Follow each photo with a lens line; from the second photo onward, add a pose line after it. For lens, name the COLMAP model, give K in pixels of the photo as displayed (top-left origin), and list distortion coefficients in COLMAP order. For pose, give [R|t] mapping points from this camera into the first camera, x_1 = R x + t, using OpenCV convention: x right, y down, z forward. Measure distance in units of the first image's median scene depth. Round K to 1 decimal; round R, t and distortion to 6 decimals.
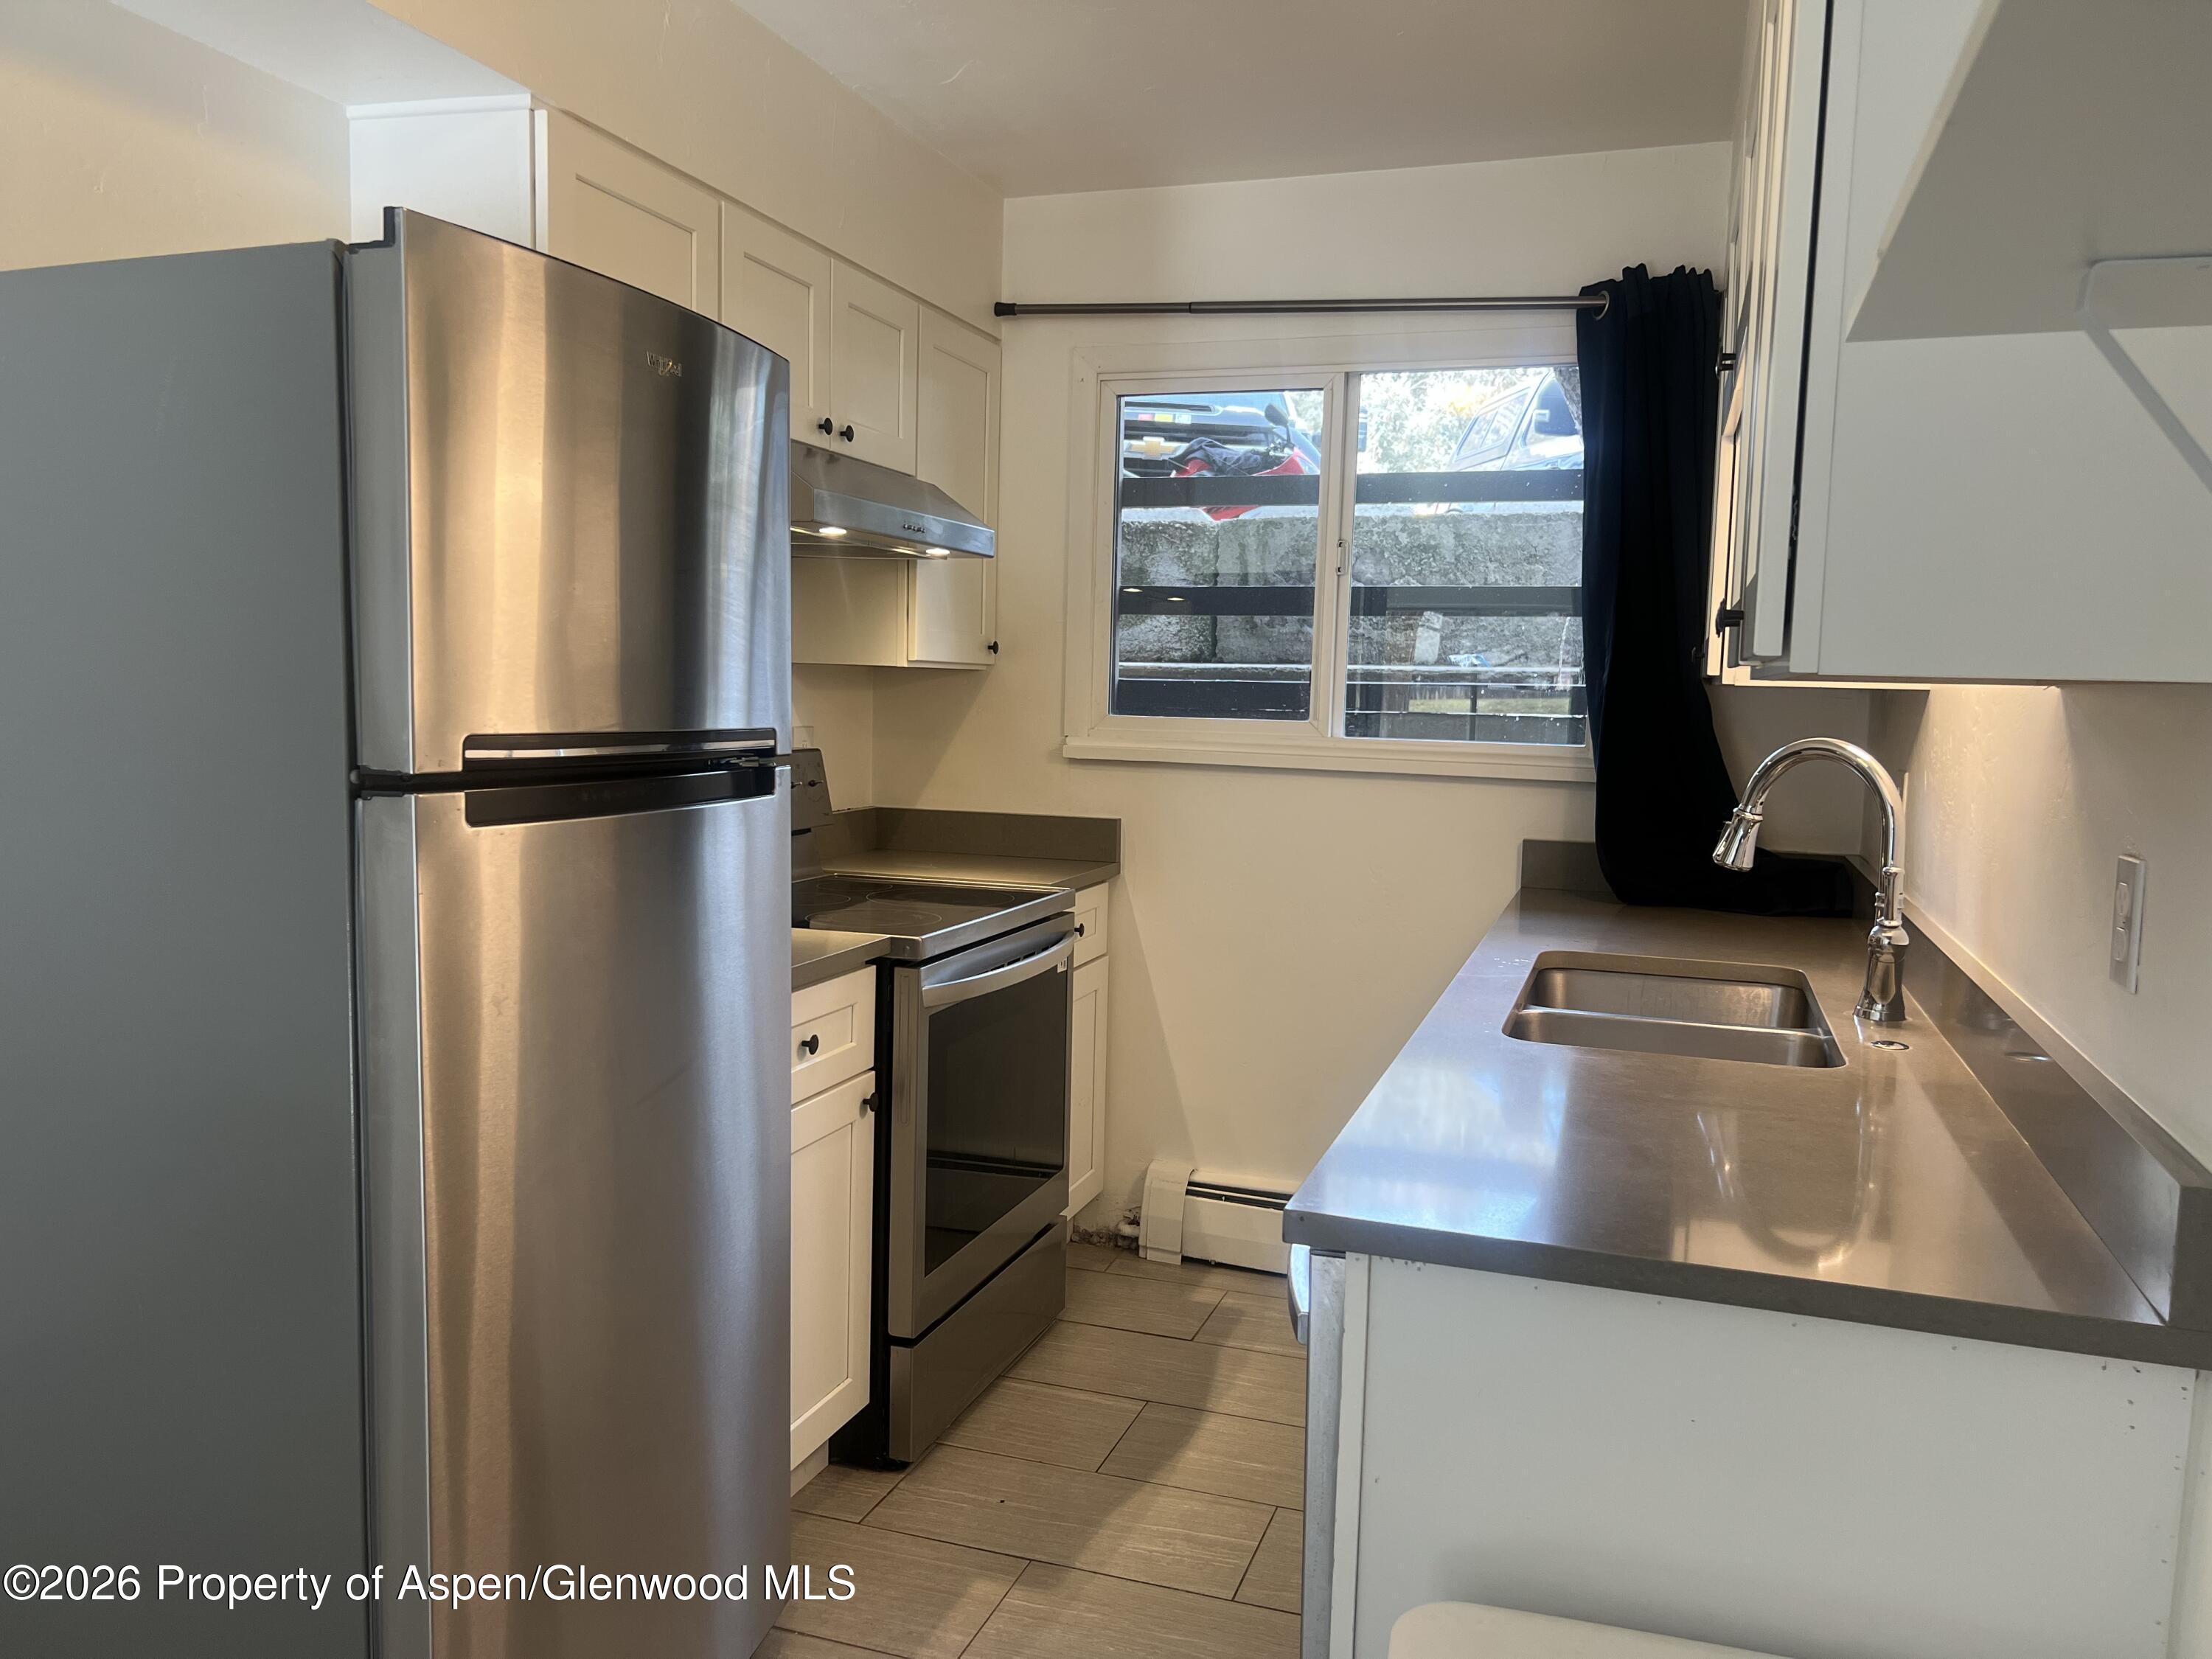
lens RADIAL K [[1679.9, 0, 1106.0], [0, 1679.9, 829.5], [0, 0, 1]] dist [-0.001919, -0.008403]
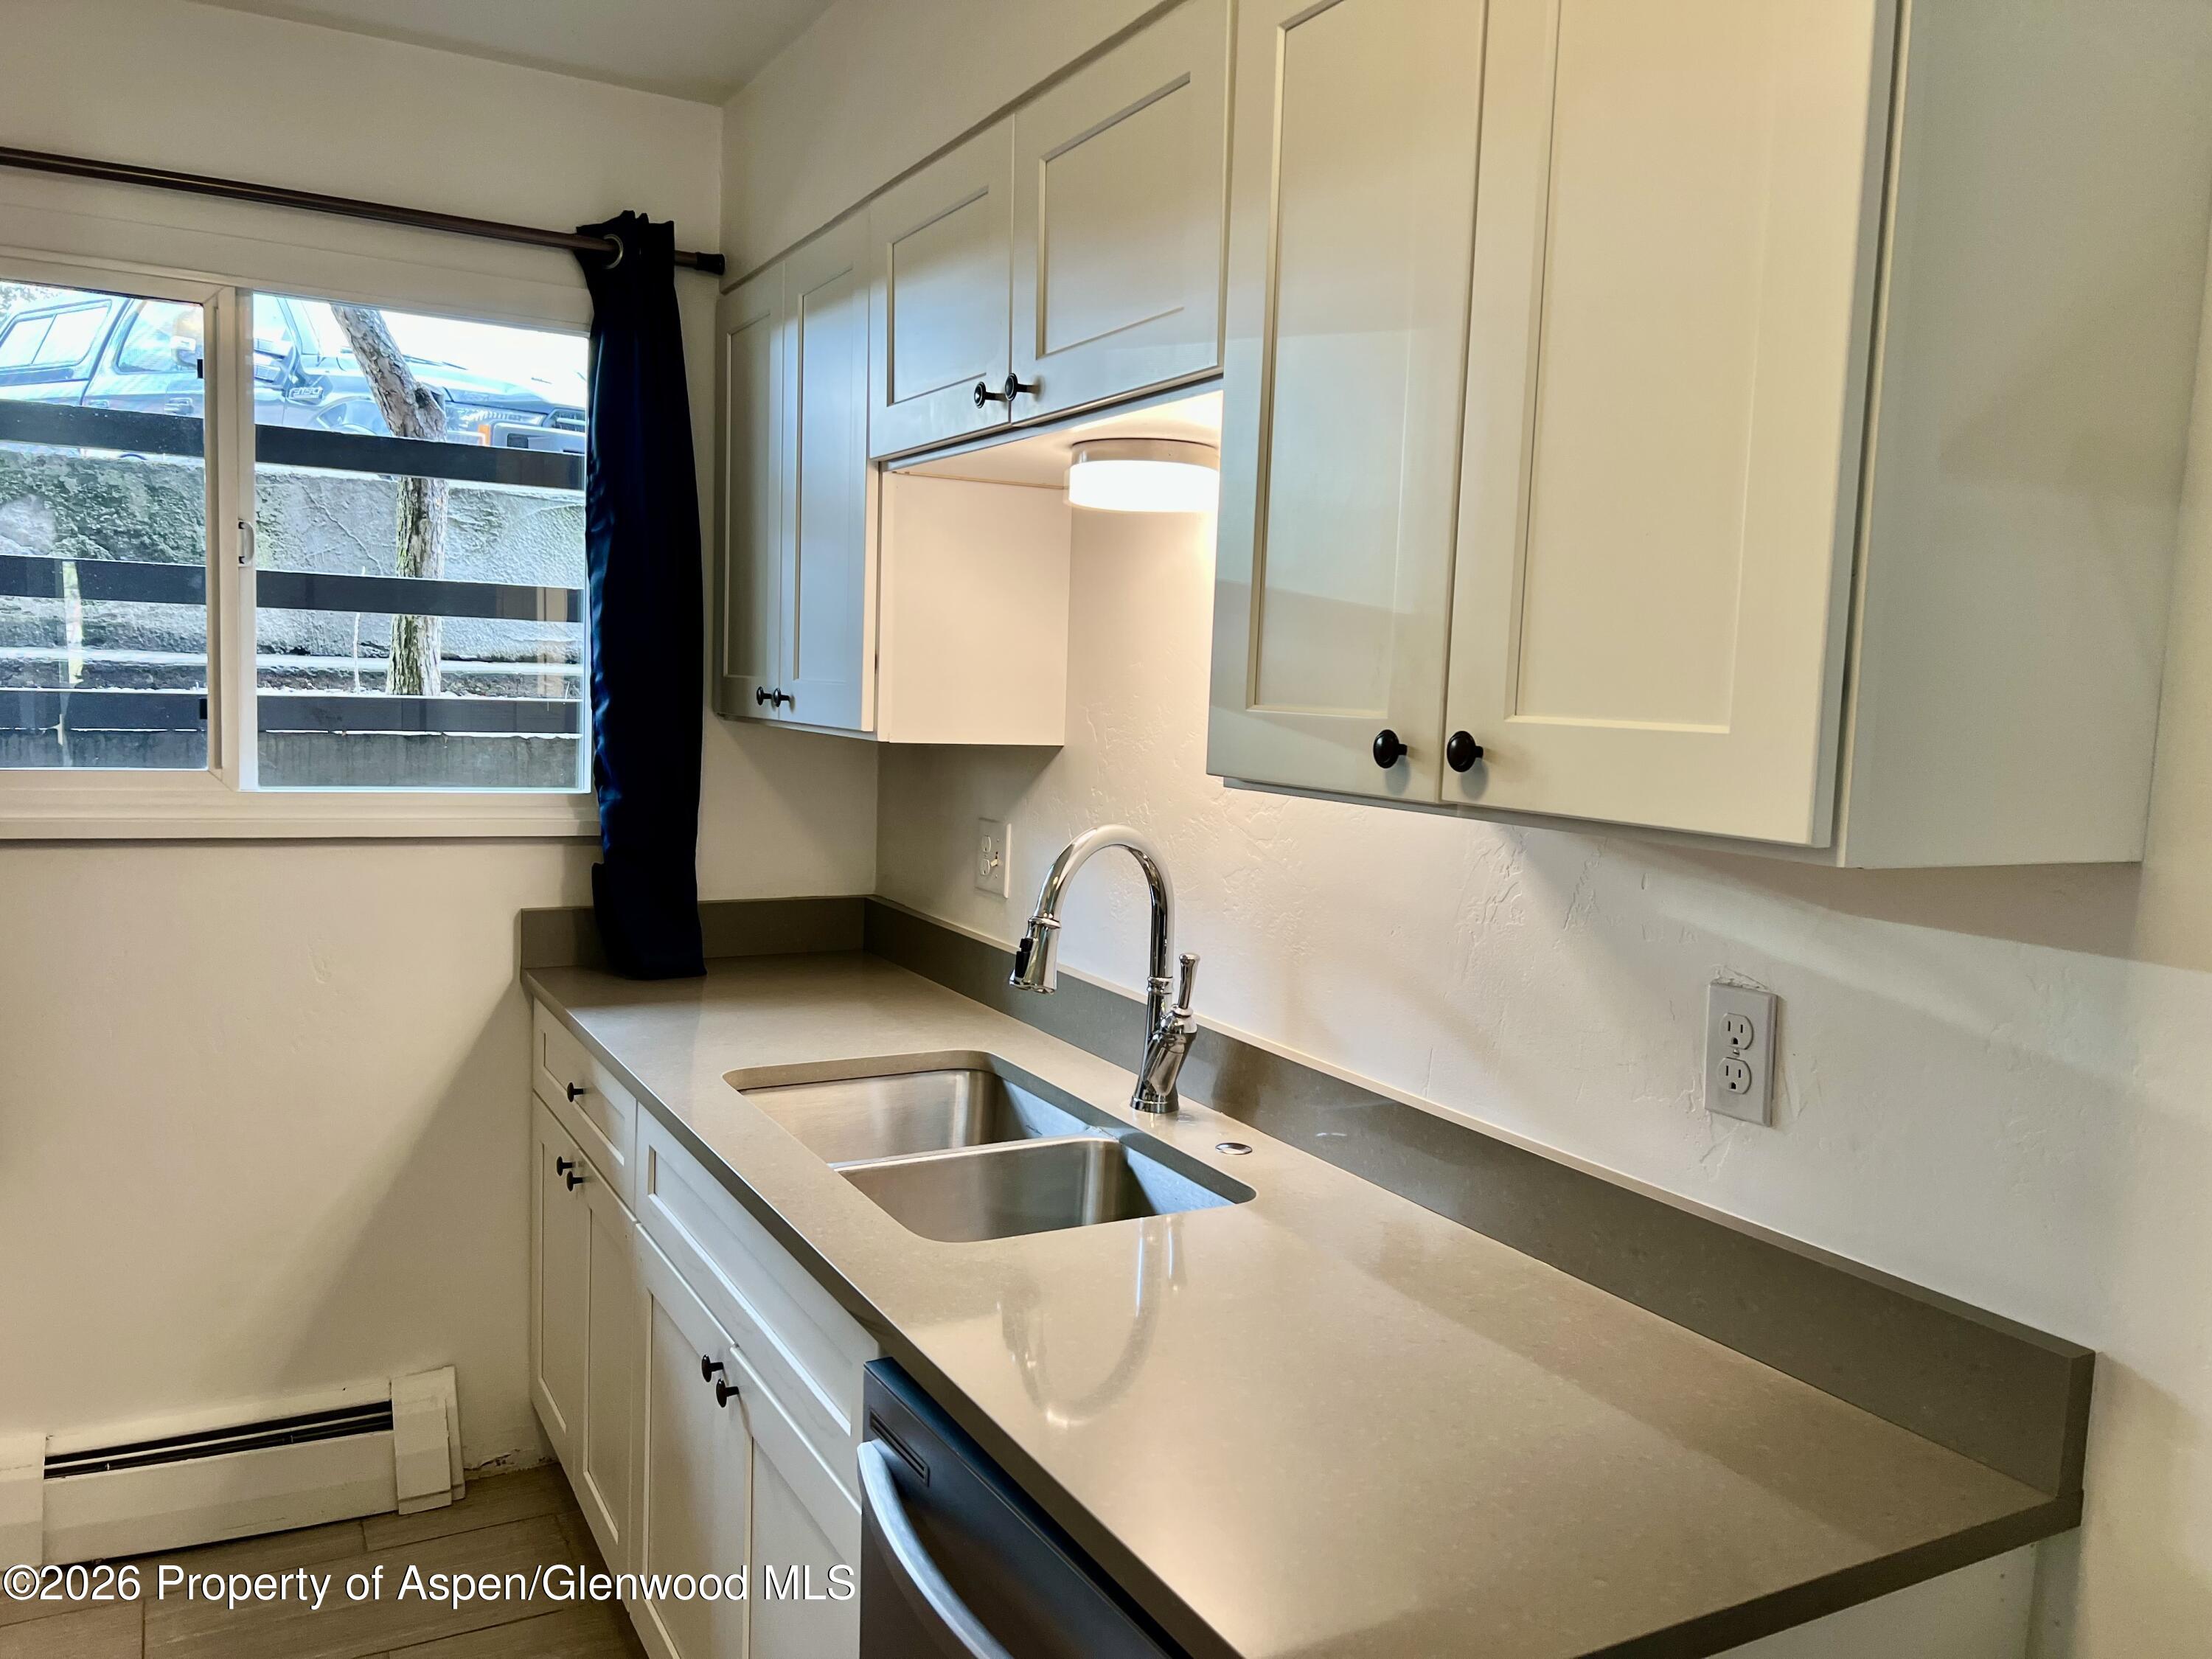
lens RADIAL K [[1679.9, 0, 1106.0], [0, 1679.9, 829.5], [0, 0, 1]] dist [-0.001919, -0.008403]
pose [[0.675764, -0.061266, 0.734567, -0.139586], [0.044690, 0.998112, 0.042135, -0.049215], [-0.735762, 0.004354, 0.677226, 0.237835]]
